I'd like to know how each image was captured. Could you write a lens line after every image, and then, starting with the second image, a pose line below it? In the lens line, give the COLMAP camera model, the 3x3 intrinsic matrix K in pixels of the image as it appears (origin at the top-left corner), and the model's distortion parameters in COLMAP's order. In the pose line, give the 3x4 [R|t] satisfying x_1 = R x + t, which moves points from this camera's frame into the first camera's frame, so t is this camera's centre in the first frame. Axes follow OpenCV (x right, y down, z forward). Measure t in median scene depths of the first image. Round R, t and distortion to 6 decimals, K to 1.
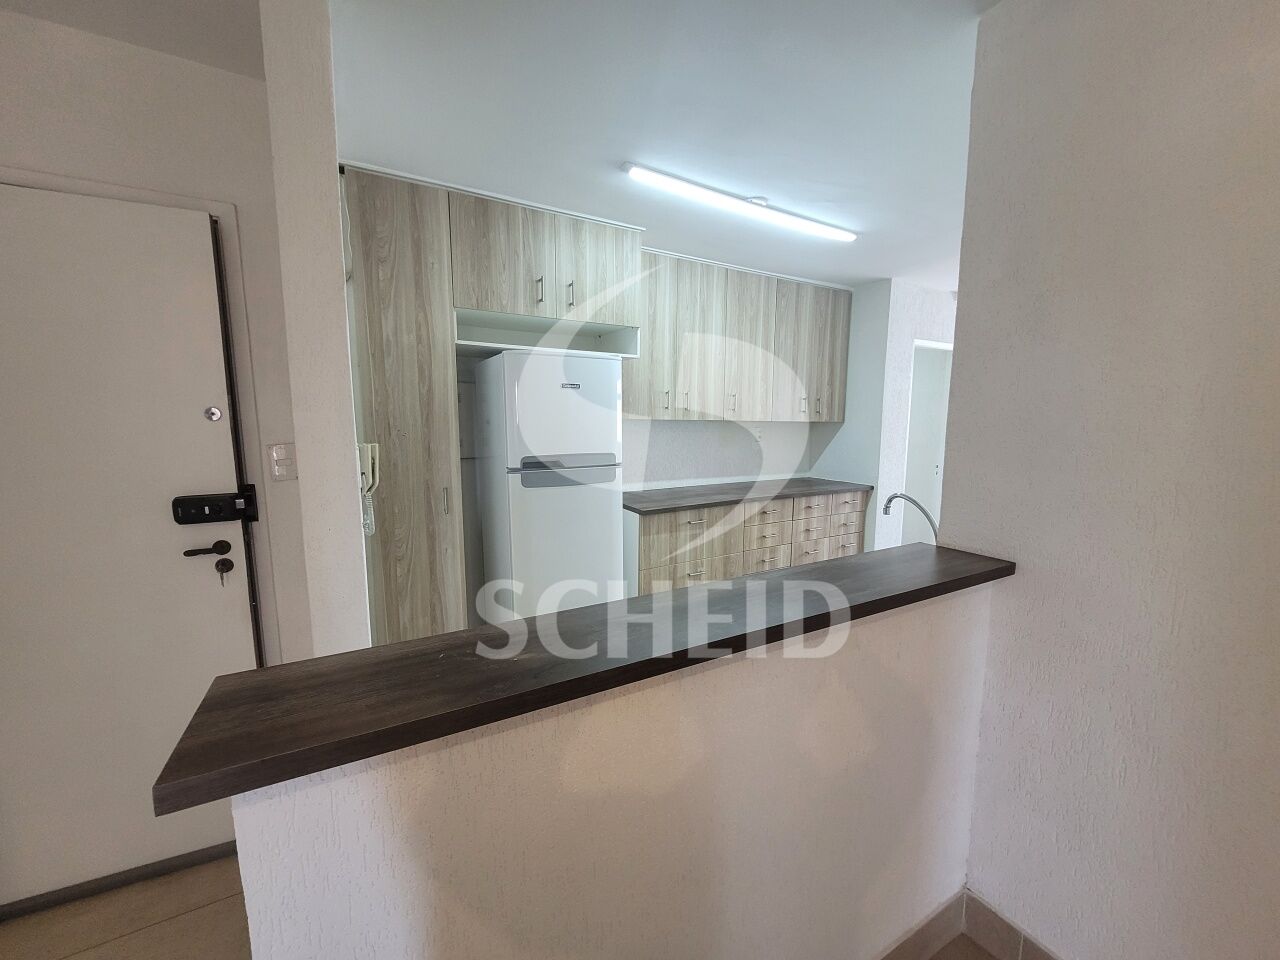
lens RADIAL K [[502.2, 0, 643.4], [0, 502.2, 482.0], [0, 0, 1]] dist [-0.002712, -0.000413]
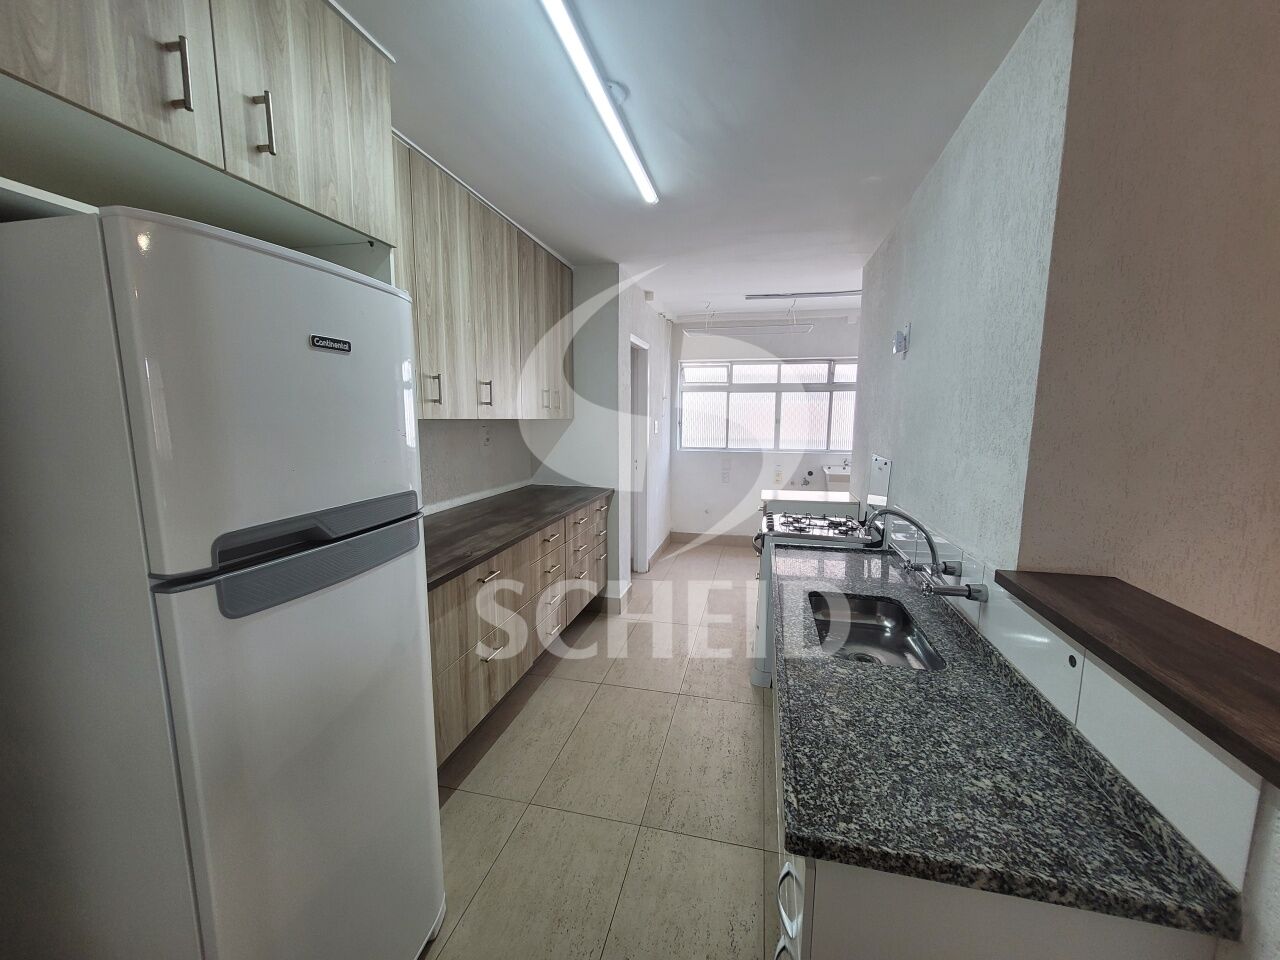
lens RADIAL K [[502.2, 0, 643.4], [0, 502.2, 482.0], [0, 0, 1]] dist [-0.002712, -0.000413]
pose [[0.683743, -0.098152, 0.723092, -0.237426], [0.087626, 0.994786, 0.052174, -0.065173], [-0.724442, 0.027688, 0.688779, 0.452636]]
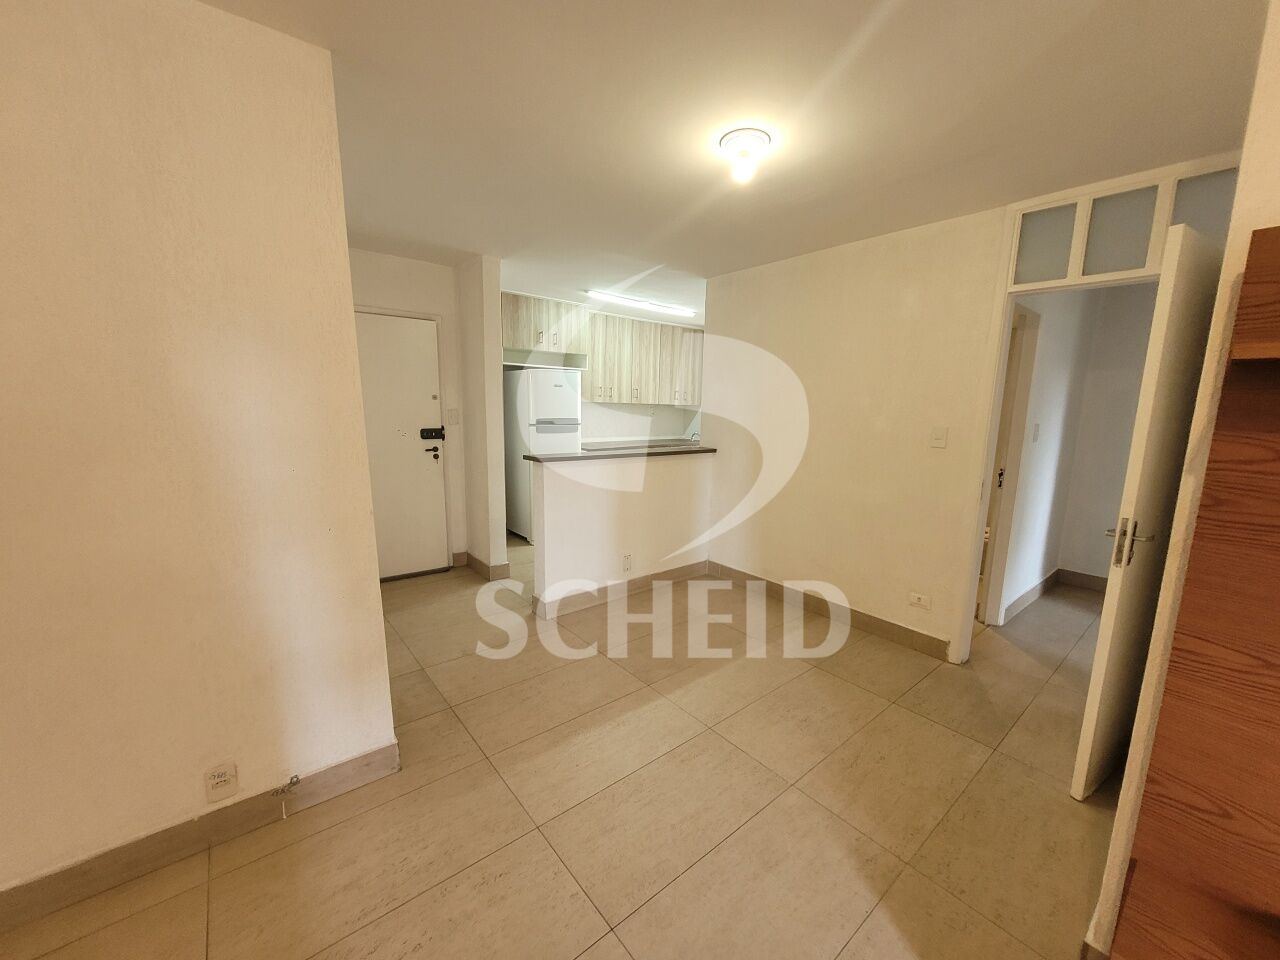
lens RADIAL K [[502.2, 0, 643.4], [0, 502.2, 482.0], [0, 0, 1]] dist [-0.002712, -0.000413]
pose [[0.985508, -0.003849, 0.169583, -0.128387], [-0.002859, 0.999224, 0.039292, 0.110749], [-0.169602, -0.039207, 0.984732, -0.985932]]
